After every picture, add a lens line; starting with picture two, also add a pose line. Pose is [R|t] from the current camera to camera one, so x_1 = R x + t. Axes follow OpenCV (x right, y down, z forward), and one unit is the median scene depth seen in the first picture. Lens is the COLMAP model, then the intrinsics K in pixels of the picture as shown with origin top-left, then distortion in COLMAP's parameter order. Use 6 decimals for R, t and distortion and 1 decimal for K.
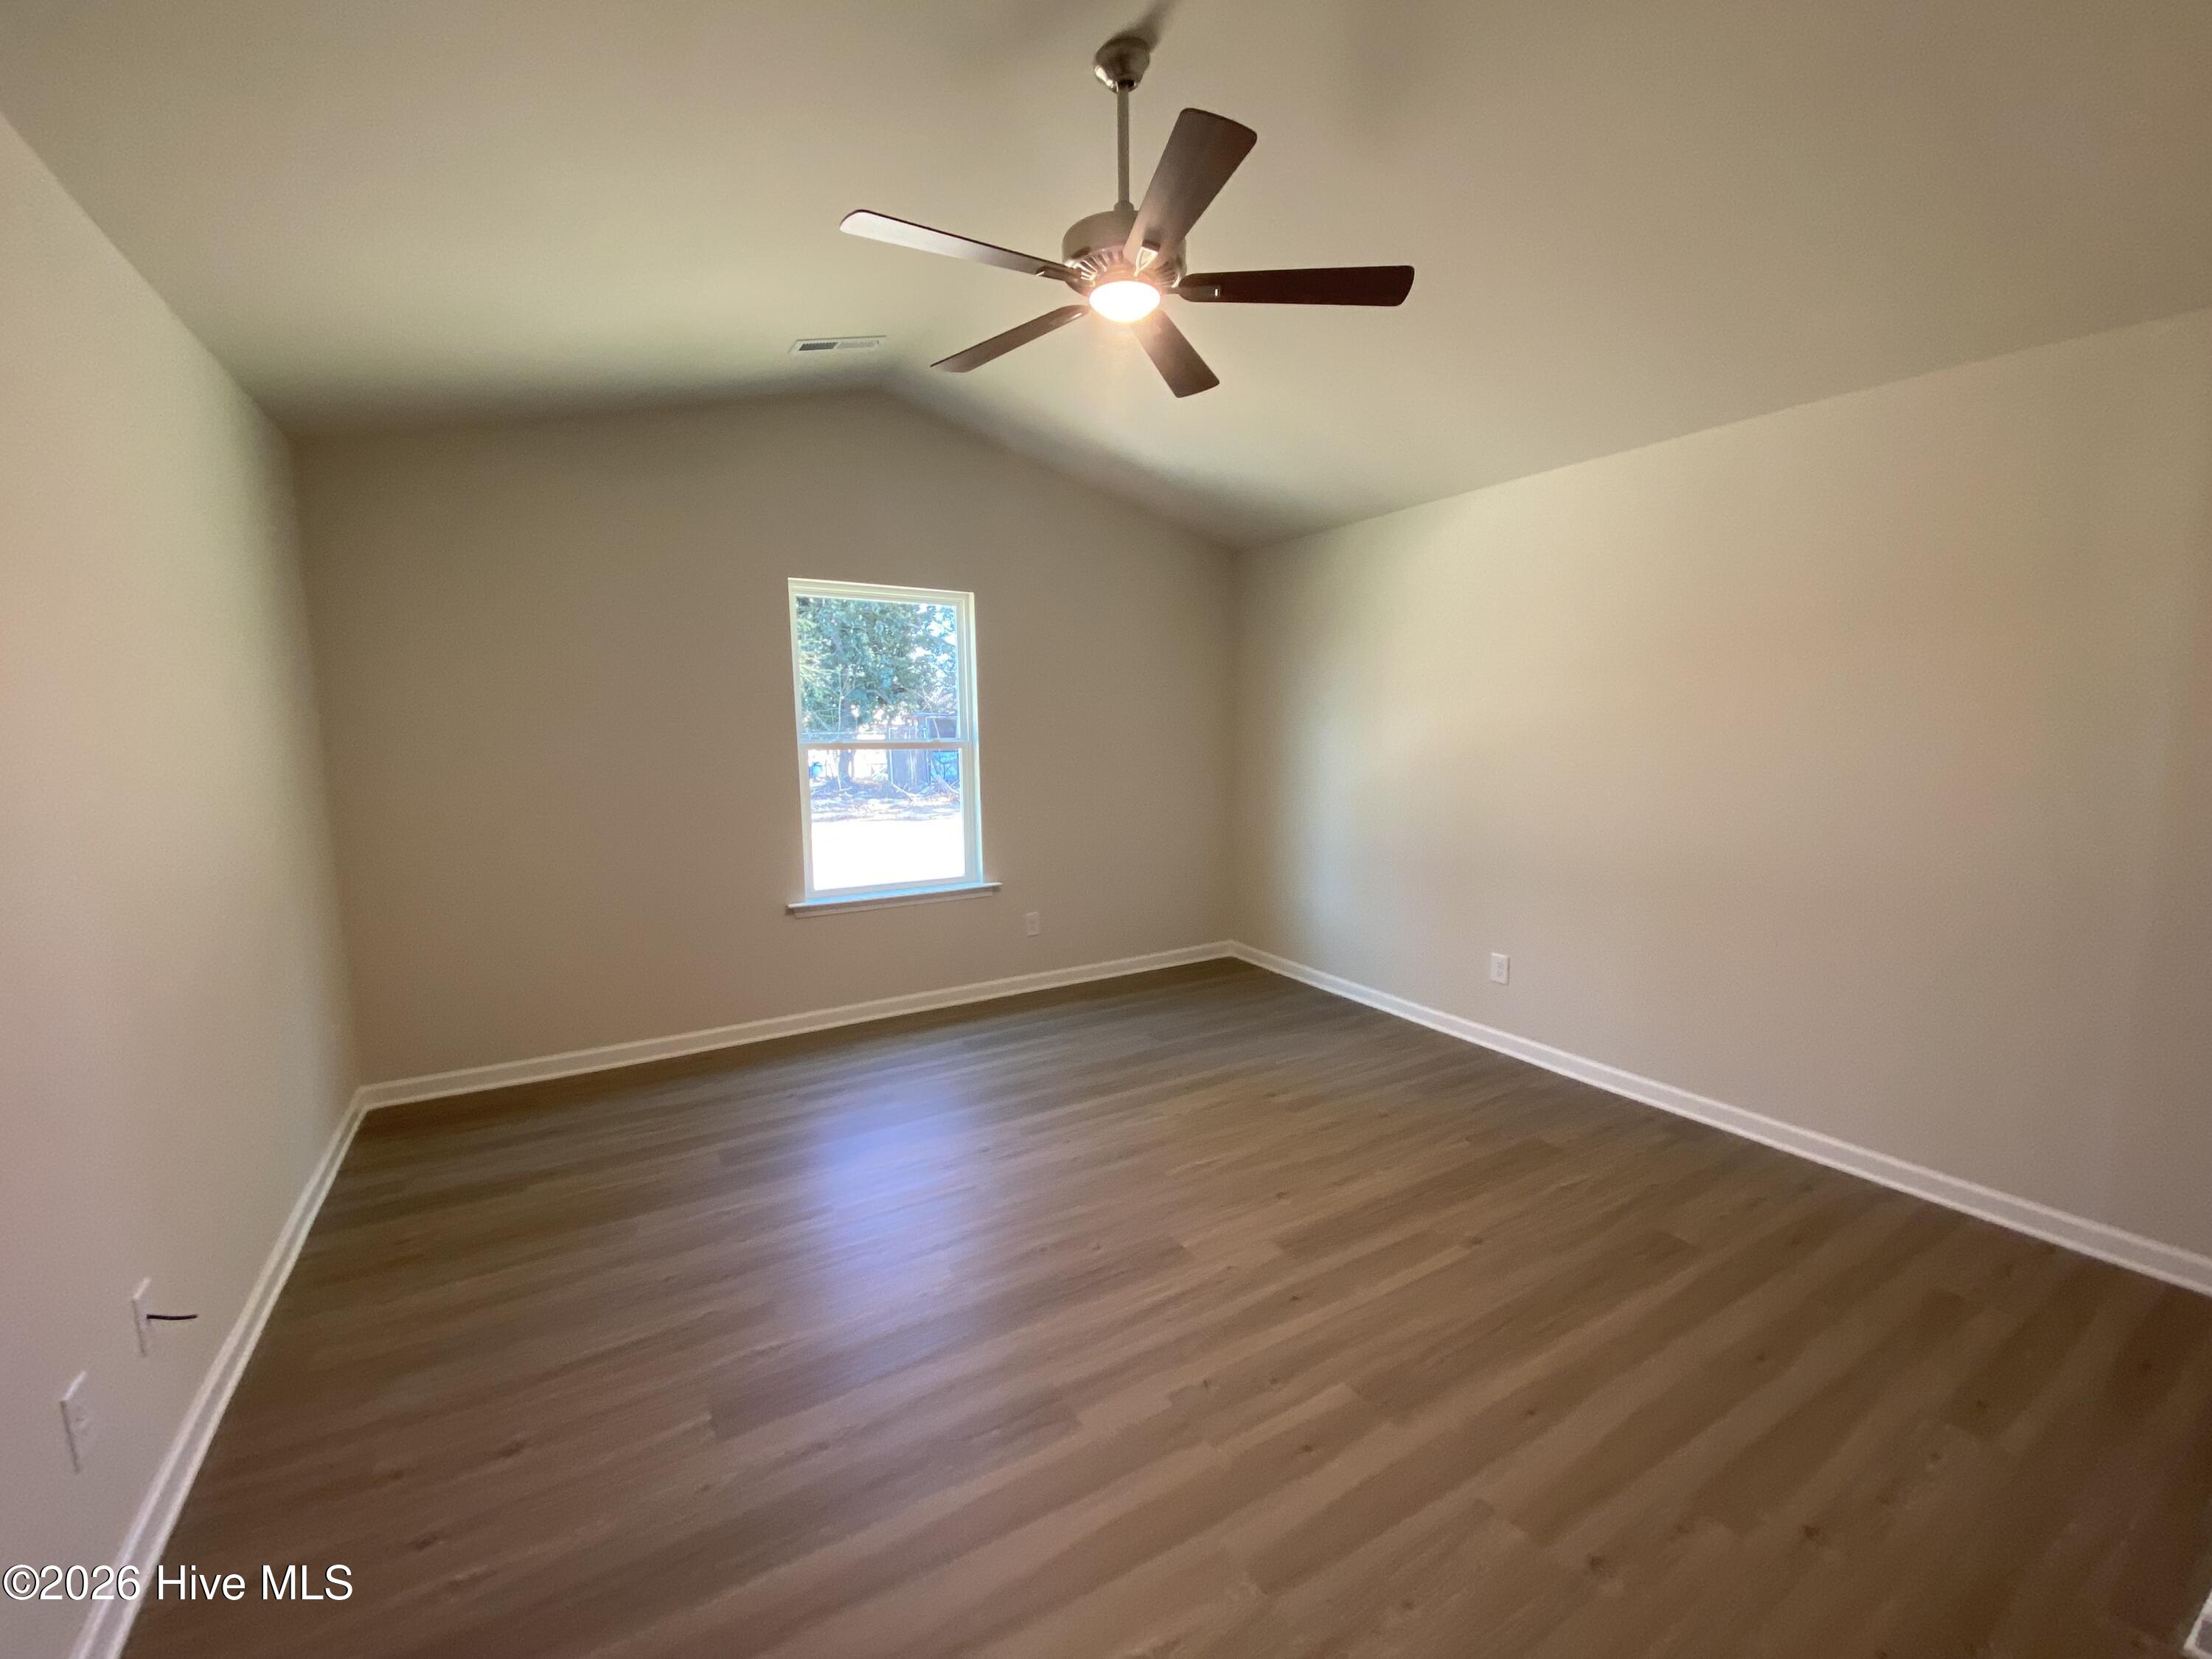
lens RADIAL K [[898.0, 0, 1106.3], [0, 898.0, 834.1], [0, 0, 1]] dist [0.031421, -0.024416]
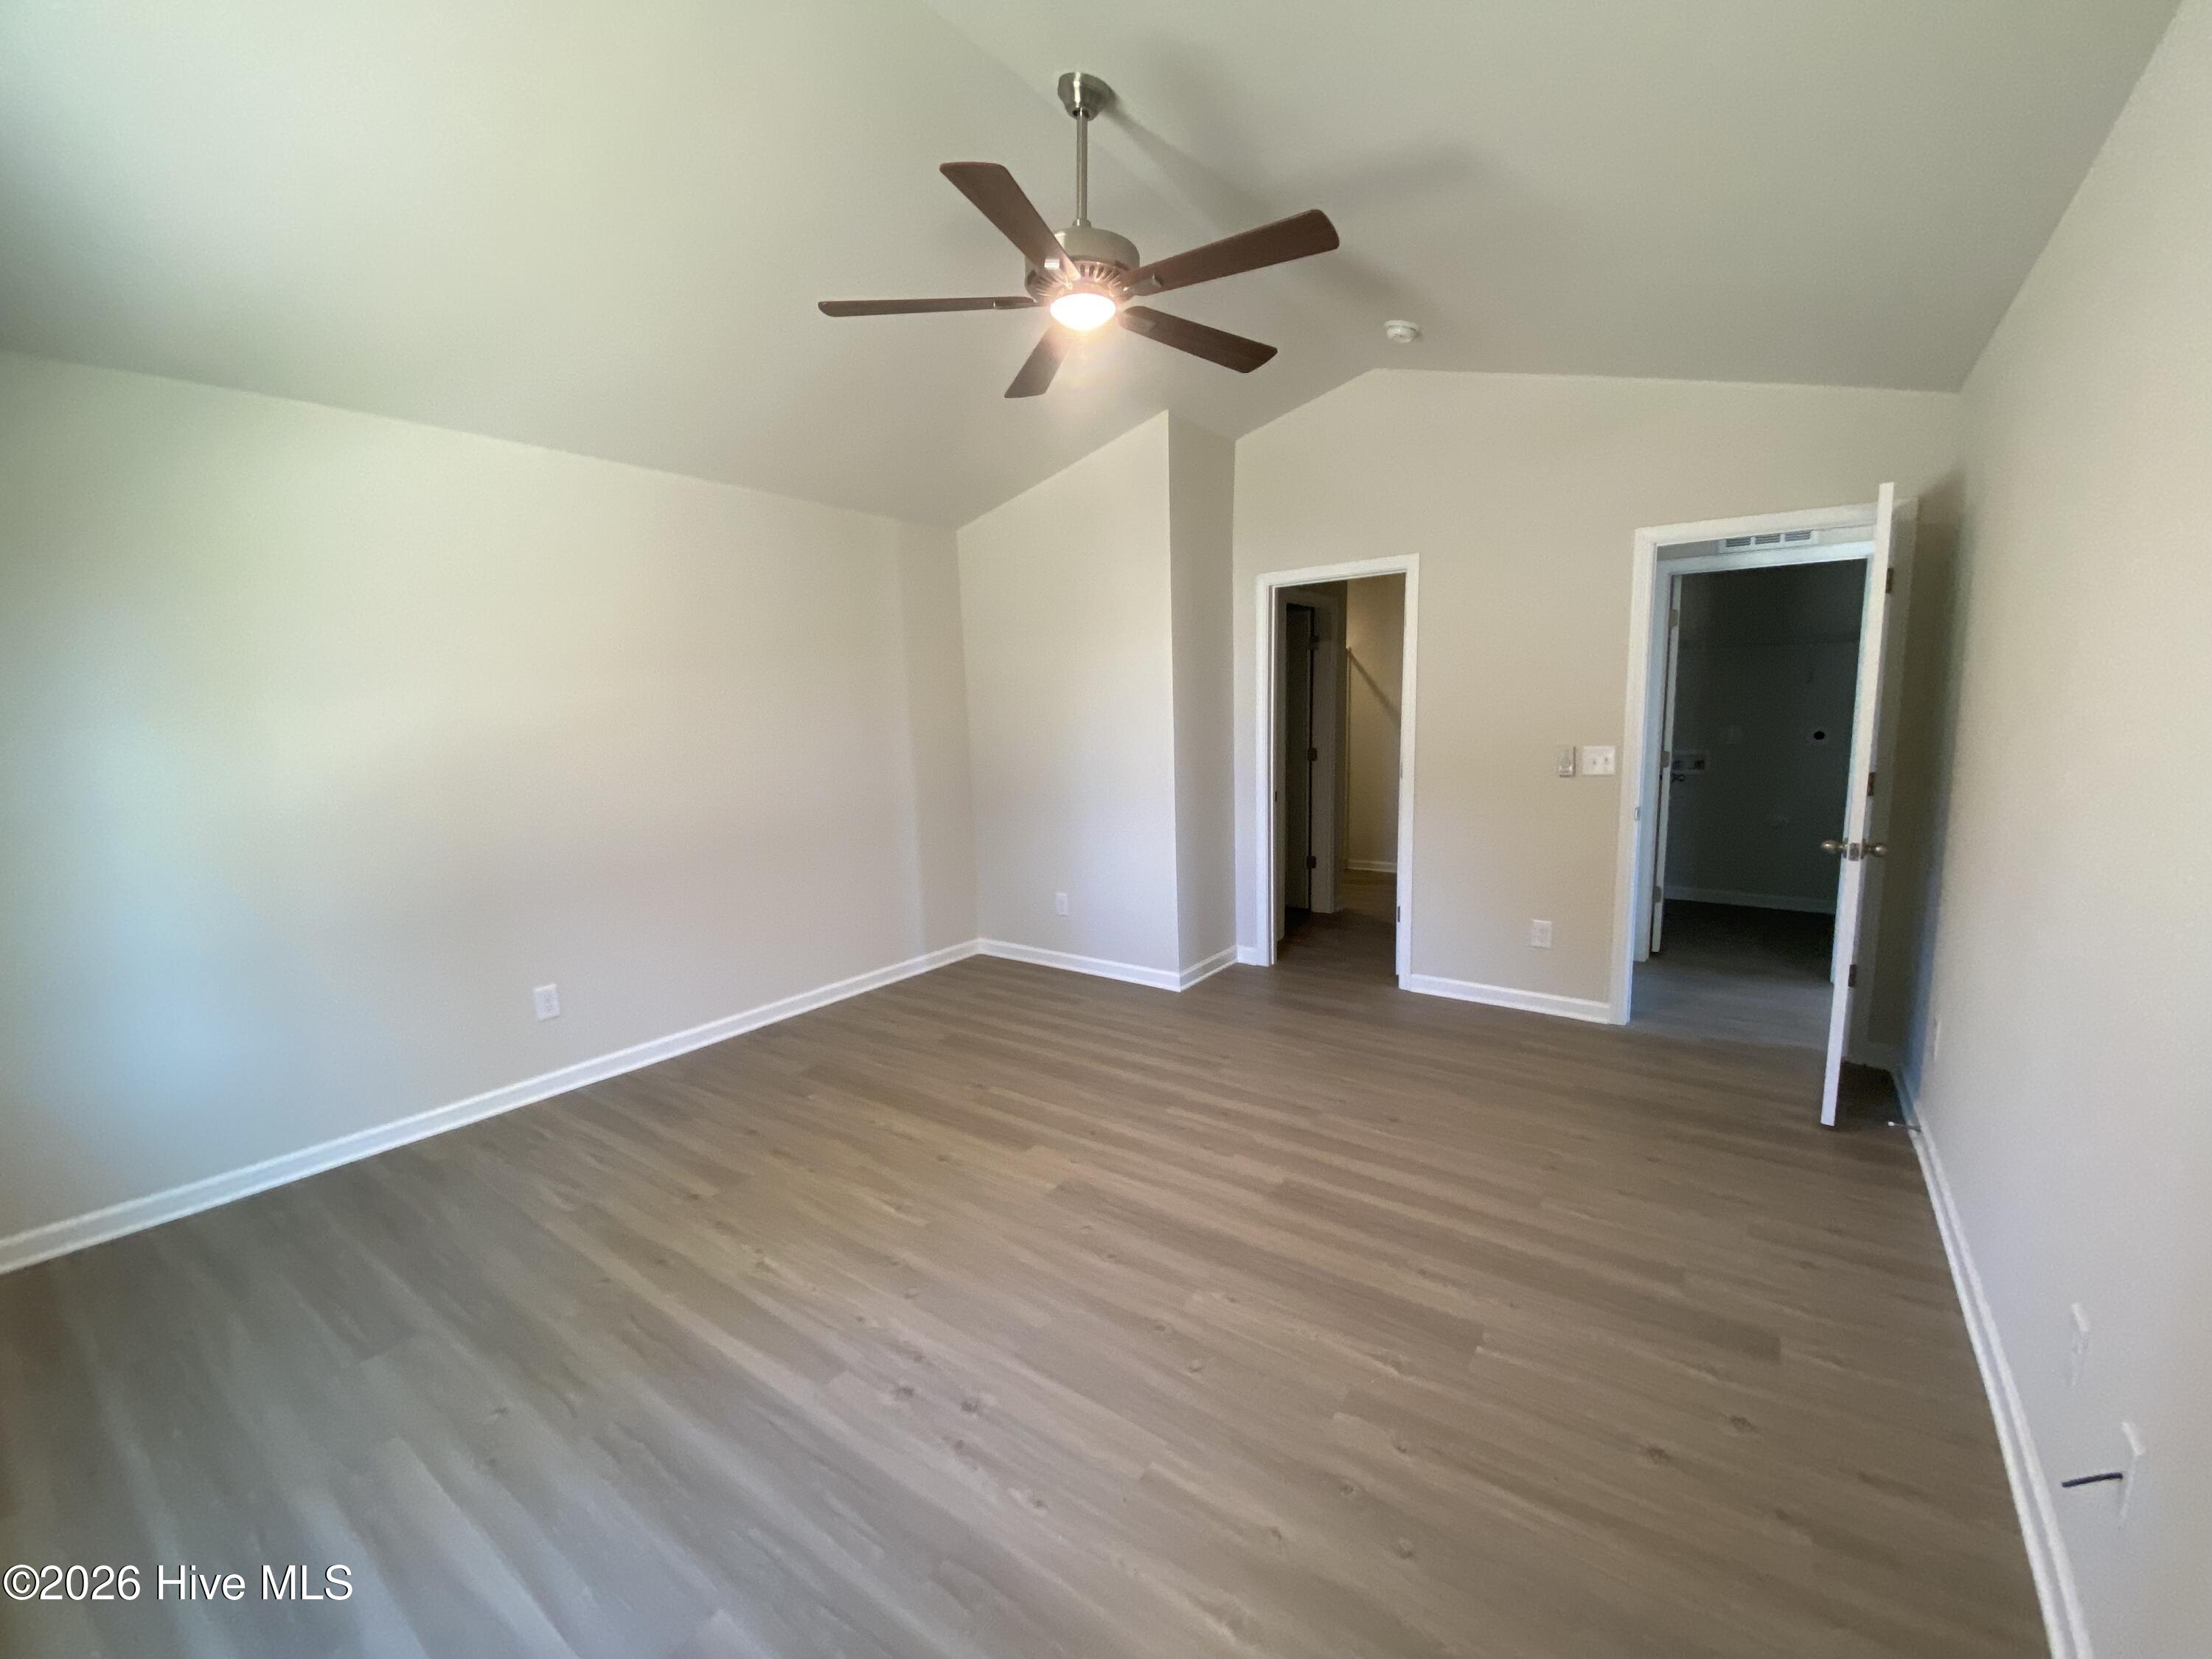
lens RADIAL K [[898.0, 0, 1106.3], [0, 898.0, 834.1], [0, 0, 1]] dist [0.031421, -0.024416]
pose [[-0.398434, -0.113590, 0.910136, -0.754170], [0.139293, 0.973298, 0.182452, -0.126906], [-0.906558, 0.199471, -0.371972, 1.082726]]
